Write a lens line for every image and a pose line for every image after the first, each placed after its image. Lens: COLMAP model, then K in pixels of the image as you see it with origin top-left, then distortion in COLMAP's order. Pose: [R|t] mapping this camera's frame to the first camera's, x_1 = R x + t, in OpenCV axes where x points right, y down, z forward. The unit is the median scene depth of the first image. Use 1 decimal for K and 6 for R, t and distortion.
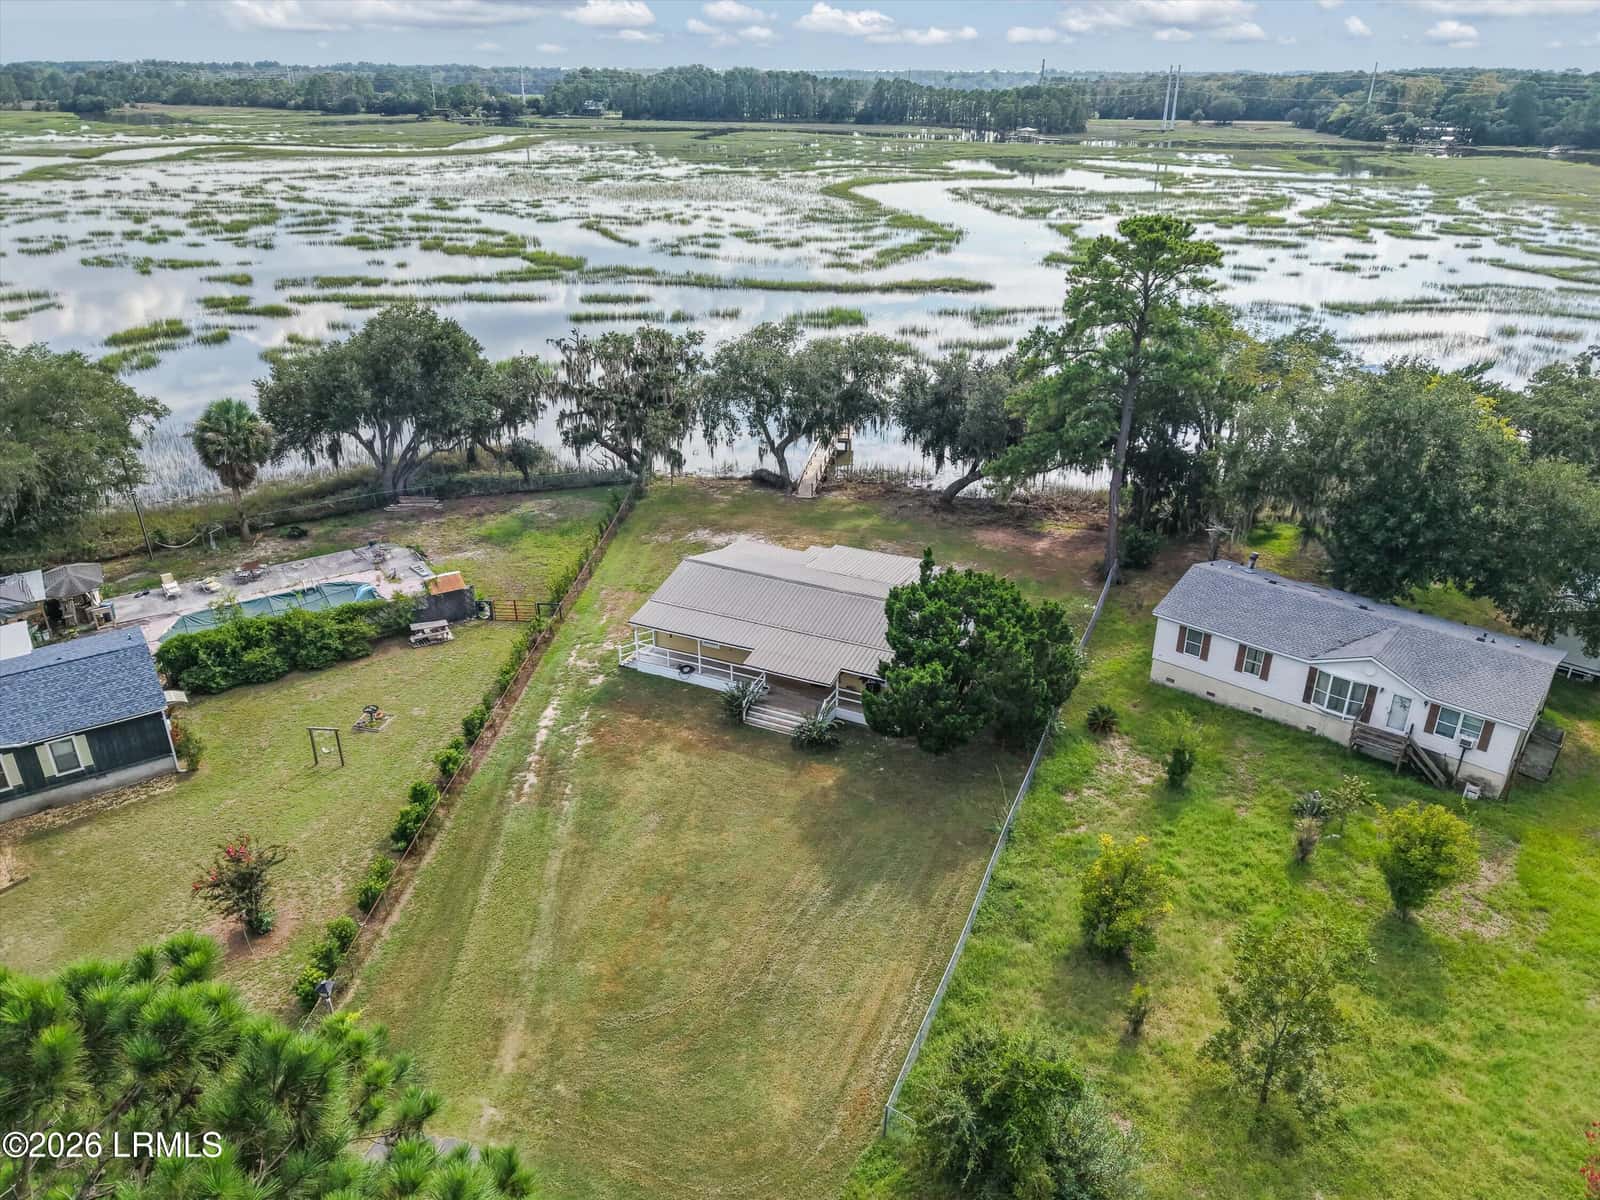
lens RADIAL K [[1108.8, 0, 800.0], [0, 1108.8, 600.0], [0, 0, 1]] dist [0.006154, -0.013423]
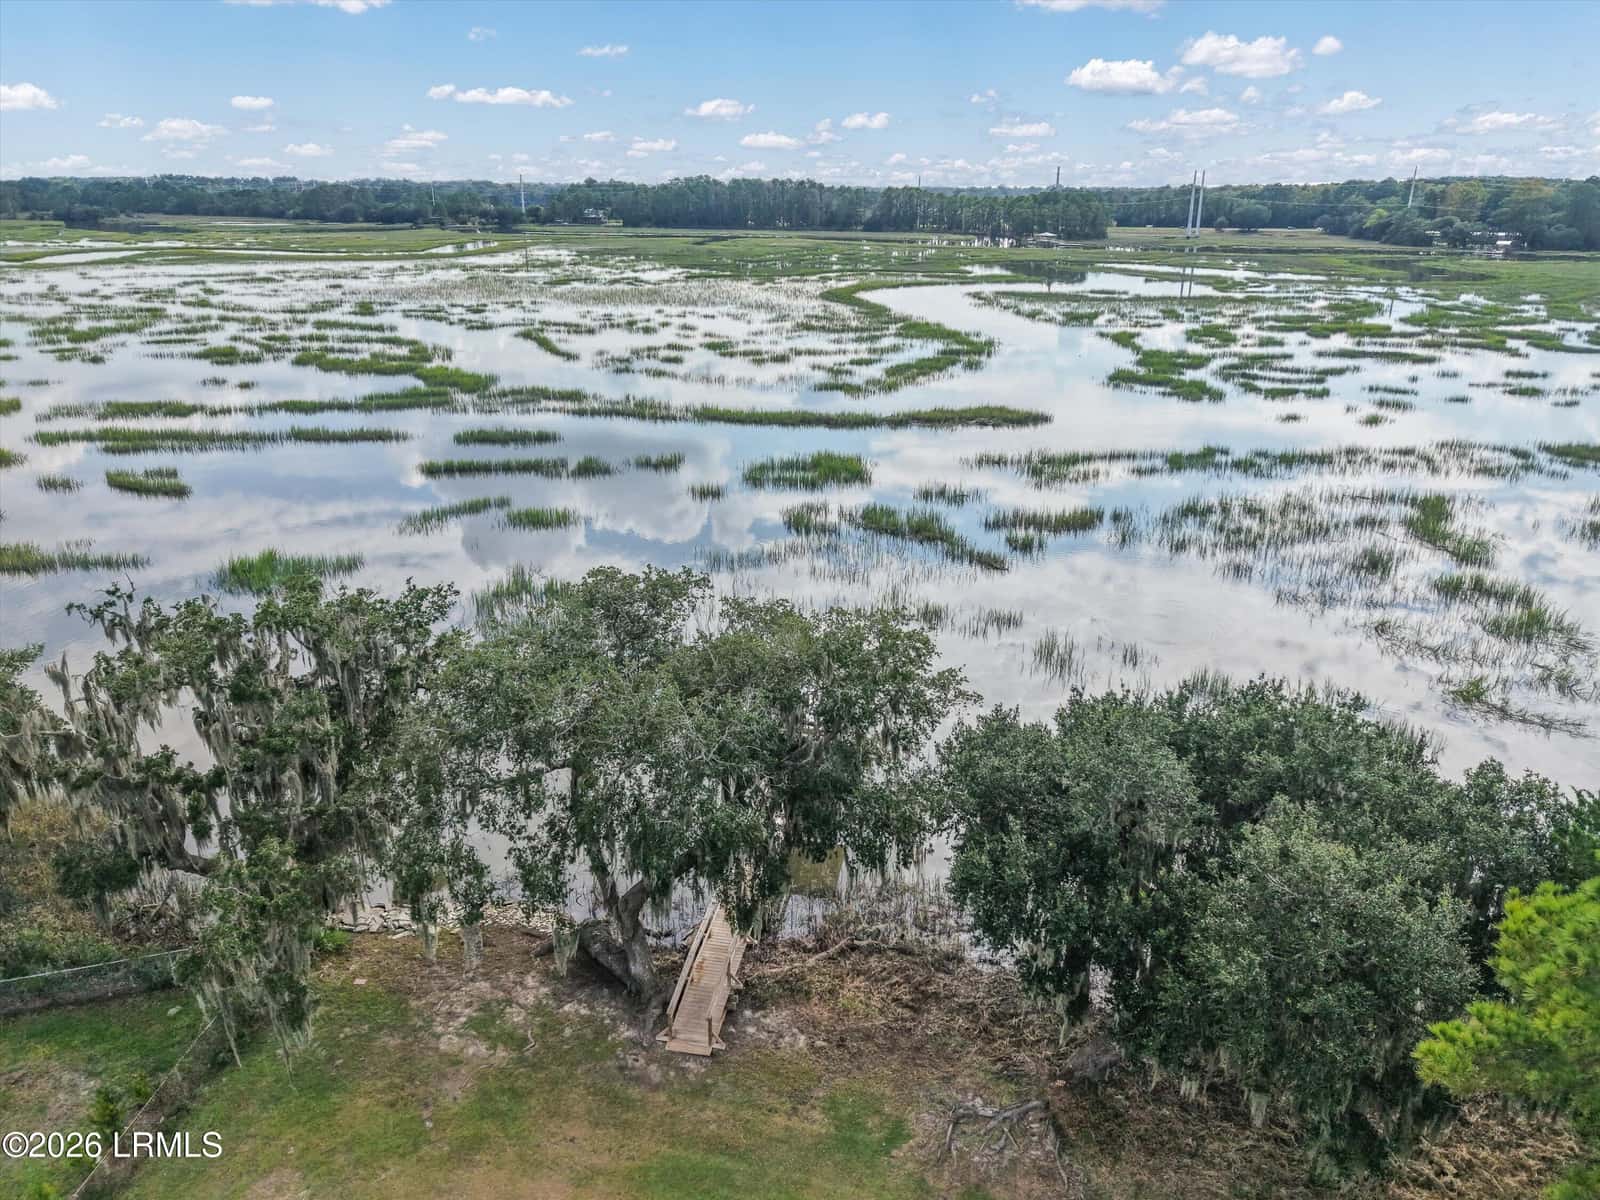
lens RADIAL K [[1101.1, 0, 793.1], [0, 1101.1, 608.2], [0, 0, 1]] dist [0.051083, -0.081678]
pose [[0.999876, 0.004480, -0.015097, 0.016445], [-0.005725, 0.996493, -0.083475, -0.078776], [0.014670, 0.083551, 0.996396, 0.235445]]
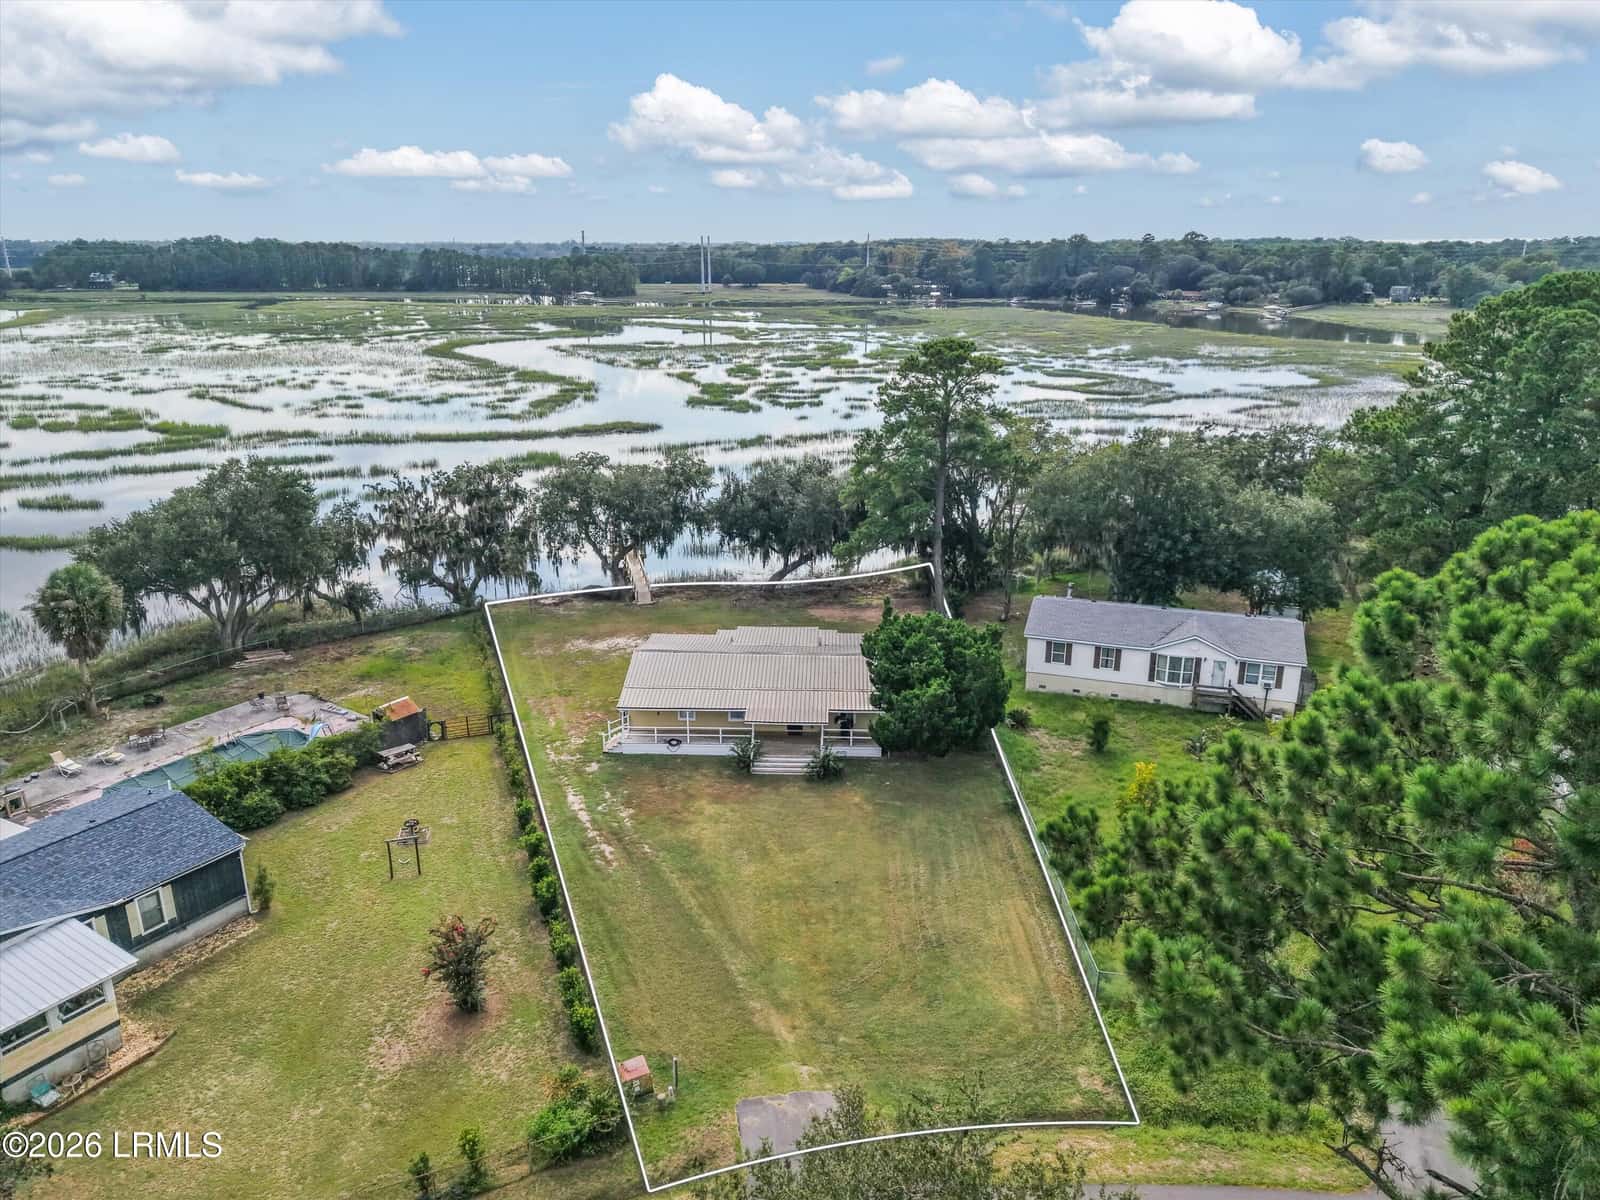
lens RADIAL K [[1101.1, 0, 793.1], [0, 1101.1, 608.2], [0, 0, 1]] dist [0.051083, -0.081678]
pose [[0.922696, -0.122713, 0.365478, -0.097536], [0.167670, 0.981371, -0.093799, 0.014003], [-0.347159, 0.147828, 0.926082, -0.021585]]
